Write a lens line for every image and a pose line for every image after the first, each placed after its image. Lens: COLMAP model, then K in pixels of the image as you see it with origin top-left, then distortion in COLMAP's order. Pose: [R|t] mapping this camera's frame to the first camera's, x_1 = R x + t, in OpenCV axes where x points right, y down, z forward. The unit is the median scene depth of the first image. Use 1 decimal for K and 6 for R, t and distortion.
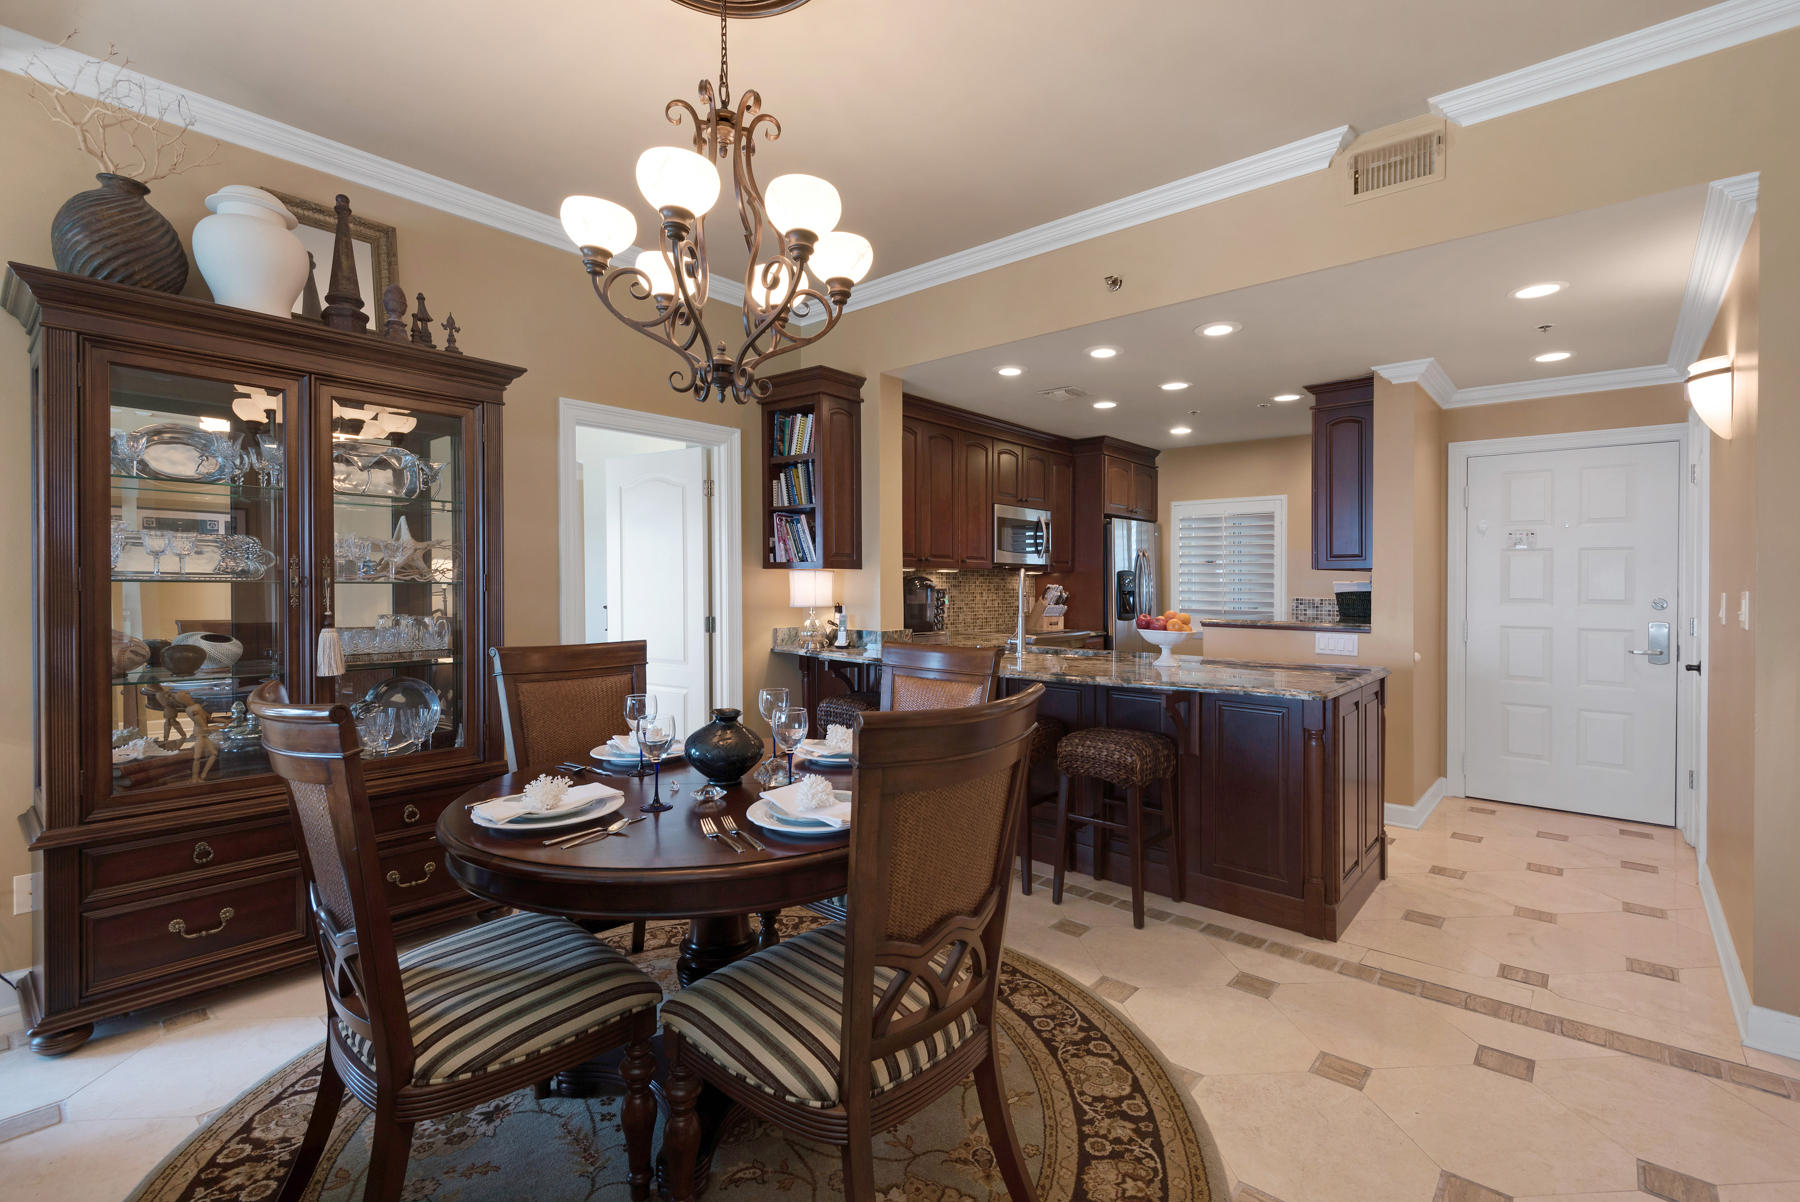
lens RADIAL K [[817.2, 0, 901.6], [0, 817.2, 573.6], [0, 0, 1]] dist [0.031623, -0.019942]
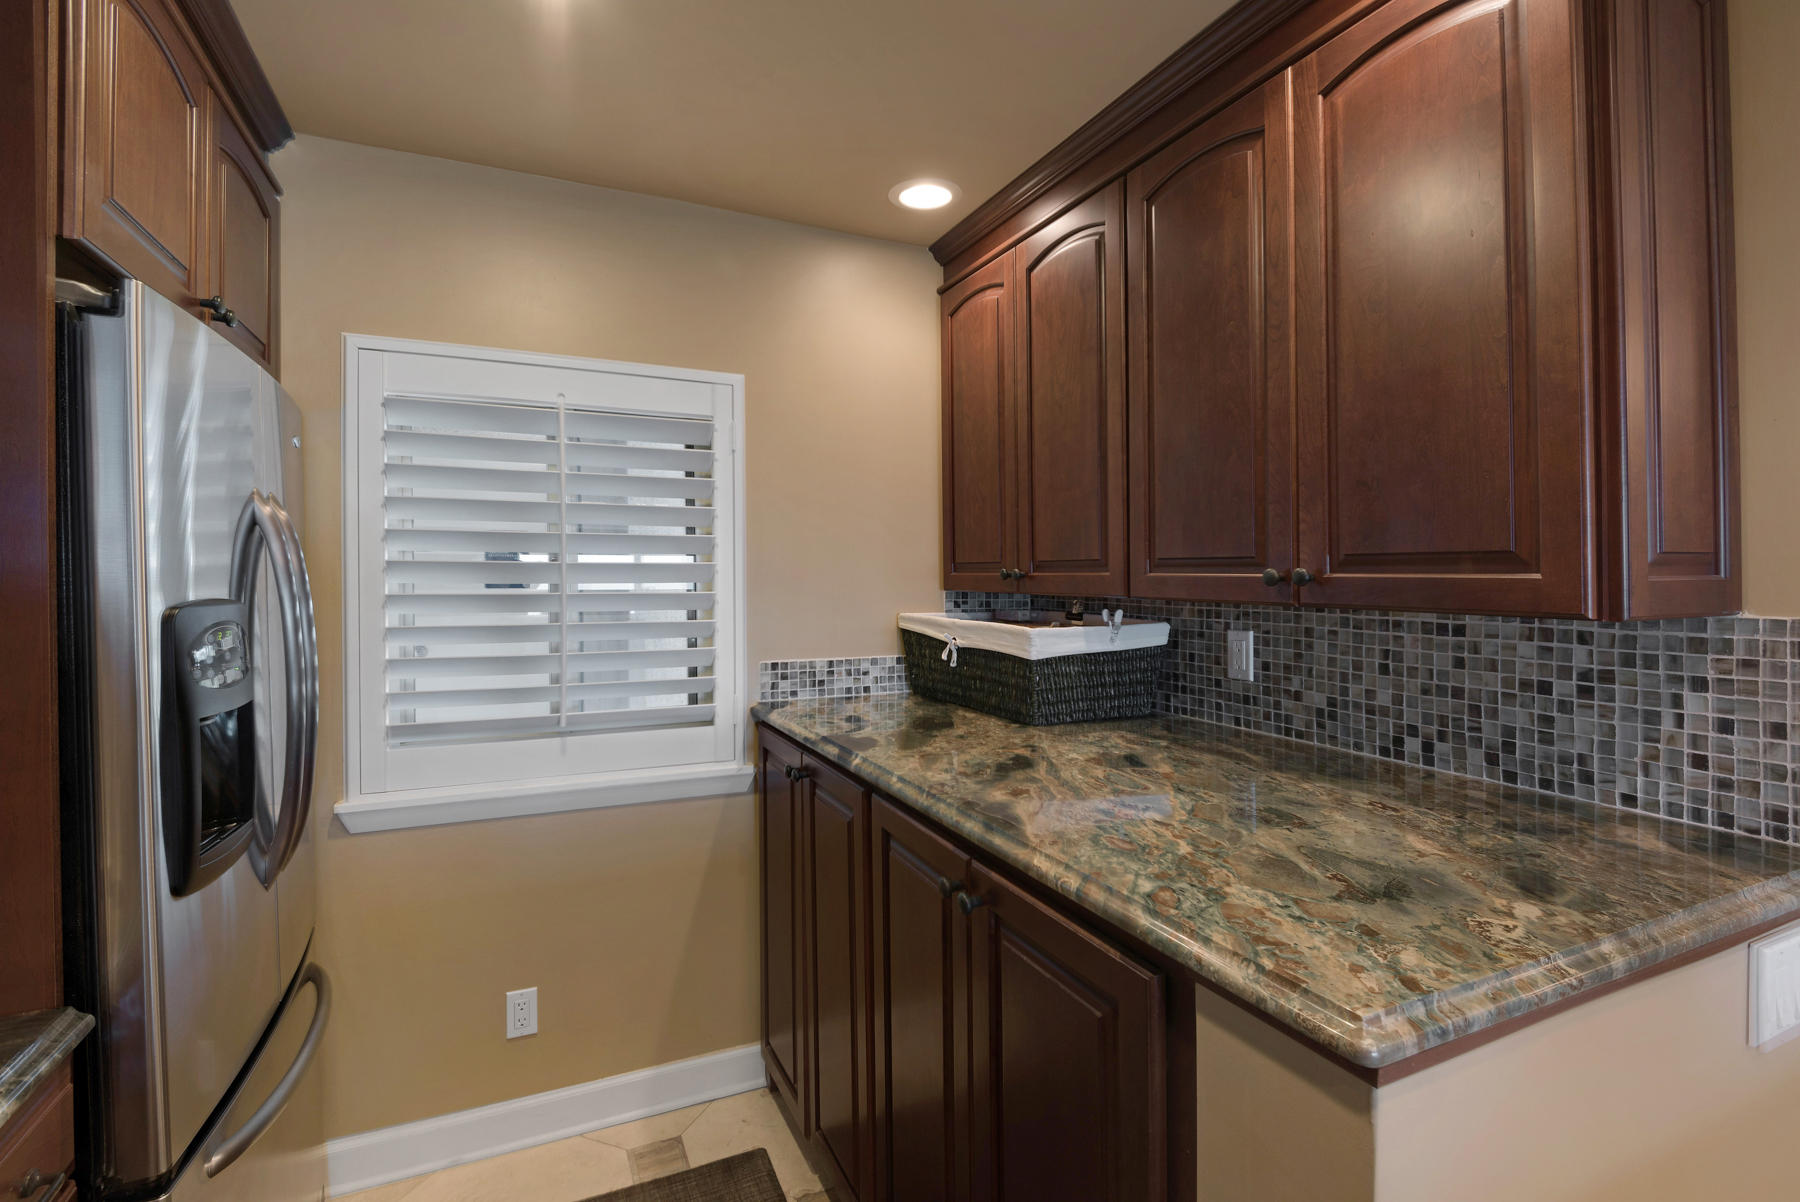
lens RADIAL K [[834.1, 0, 930.5], [0, 834.1, 588.7], [0, 0, 1]] dist [-0.001922, -0.000556]
pose [[0.400141, -0.018787, 0.916261, 0.233196], [-0.006398, 0.999708, 0.023292, -0.016329], [-0.916431, -0.015183, 0.399904, 1.085237]]
